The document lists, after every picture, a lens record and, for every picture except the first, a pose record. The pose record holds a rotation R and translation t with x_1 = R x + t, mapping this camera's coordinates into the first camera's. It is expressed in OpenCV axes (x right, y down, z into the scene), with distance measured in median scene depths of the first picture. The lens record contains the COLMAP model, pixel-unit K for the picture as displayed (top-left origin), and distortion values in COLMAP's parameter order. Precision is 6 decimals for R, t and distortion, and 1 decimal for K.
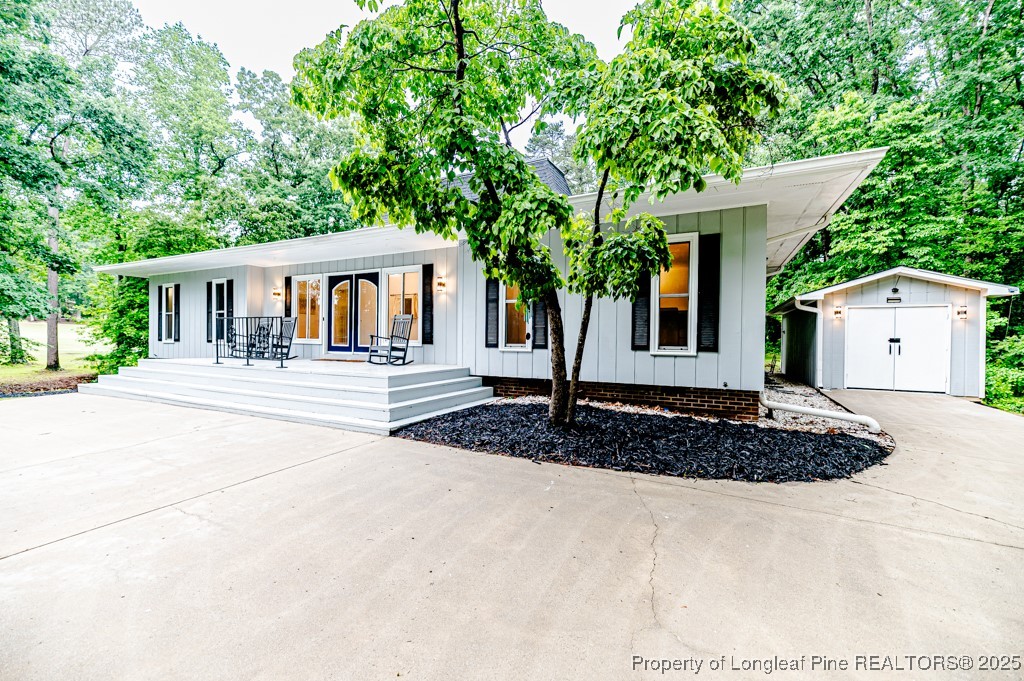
lens RADIAL K [[417.7, 0, 512.0], [0, 417.7, 340.5], [0, 0, 1]] dist [0.004666, 0.000370]
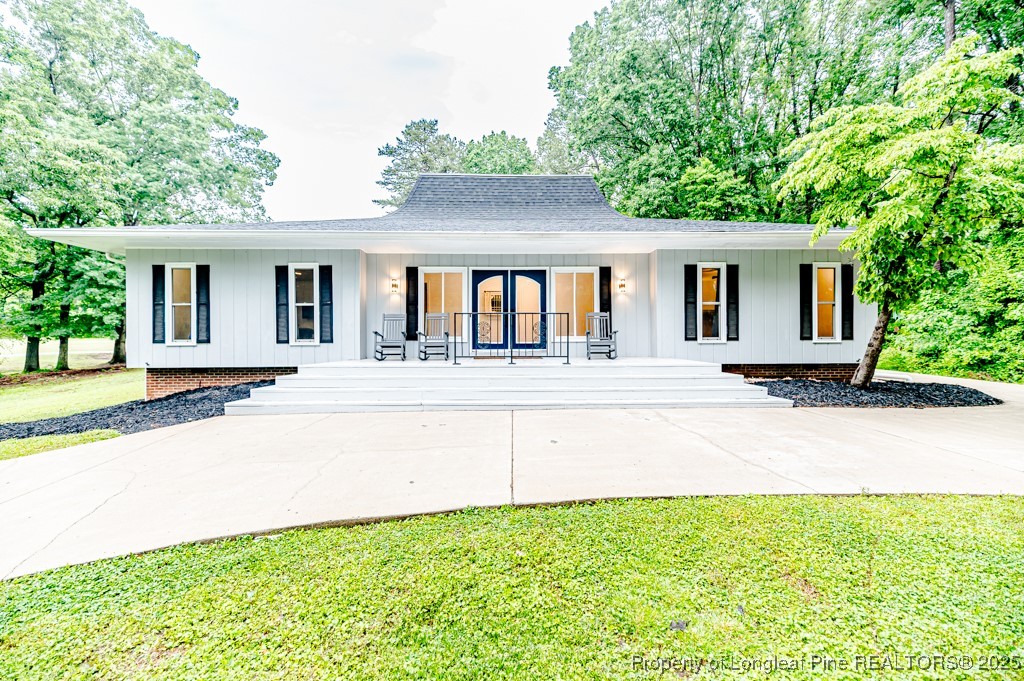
lens RADIAL K [[410.3, 0, 508.6], [0, 410.3, 340.4], [0, 0, 1]] dist [0.004003, -0.000353]
pose [[0.887542, -0.019384, 0.460319, -0.820787], [0.014120, 0.999790, 0.014876, -0.007053], [-0.460510, -0.006703, 0.887629, 0.137961]]
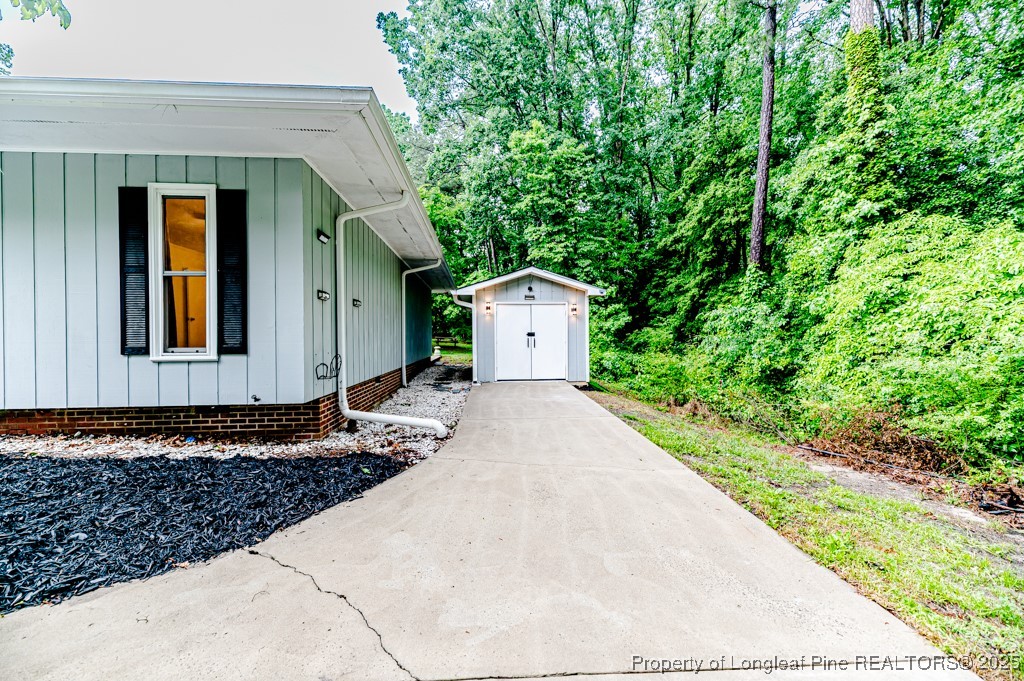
lens RADIAL K [[417.7, 0, 512.0], [0, 417.7, 340.5], [0, 0, 1]] dist [0.004666, 0.000370]
pose [[0.861181, -0.022795, 0.507787, 0.314176], [0.020824, 0.999737, 0.009562, 0.004114], [-0.507872, 0.002339, 0.861430, 0.086723]]
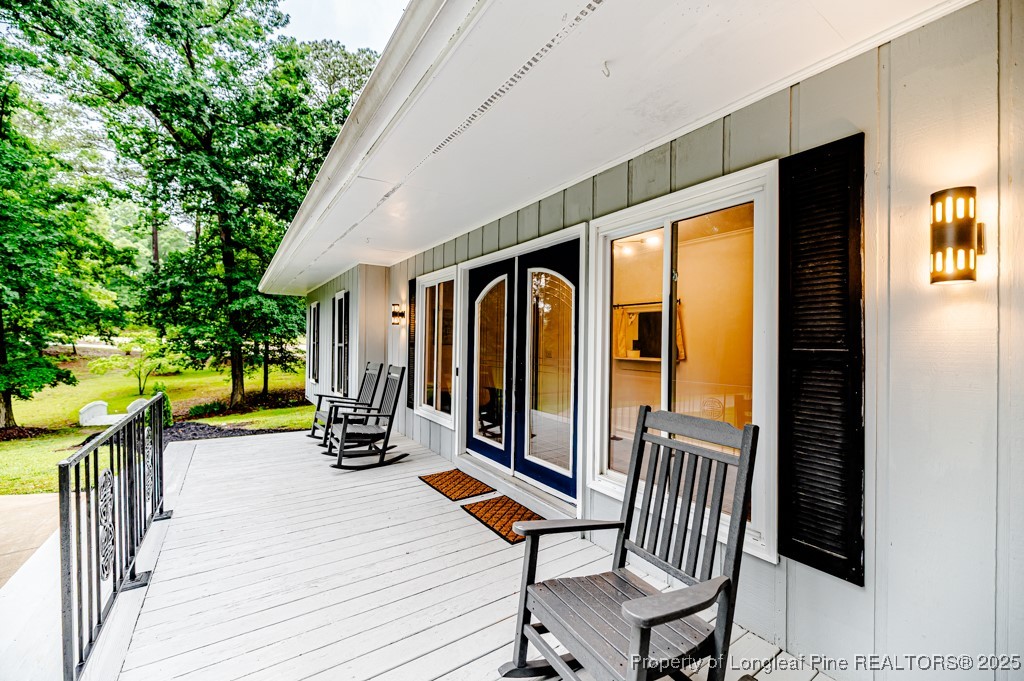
lens RADIAL K [[407.7, 0, 512.7], [0, 407.7, 334.0], [0, 0, 1]] dist [0.033200, -0.000079]
pose [[0.876169, -0.008820, -0.481924, -0.206335], [-0.002906, 0.999718, -0.023578, -0.081679], [0.481996, 0.022059, 0.875896, 0.678697]]
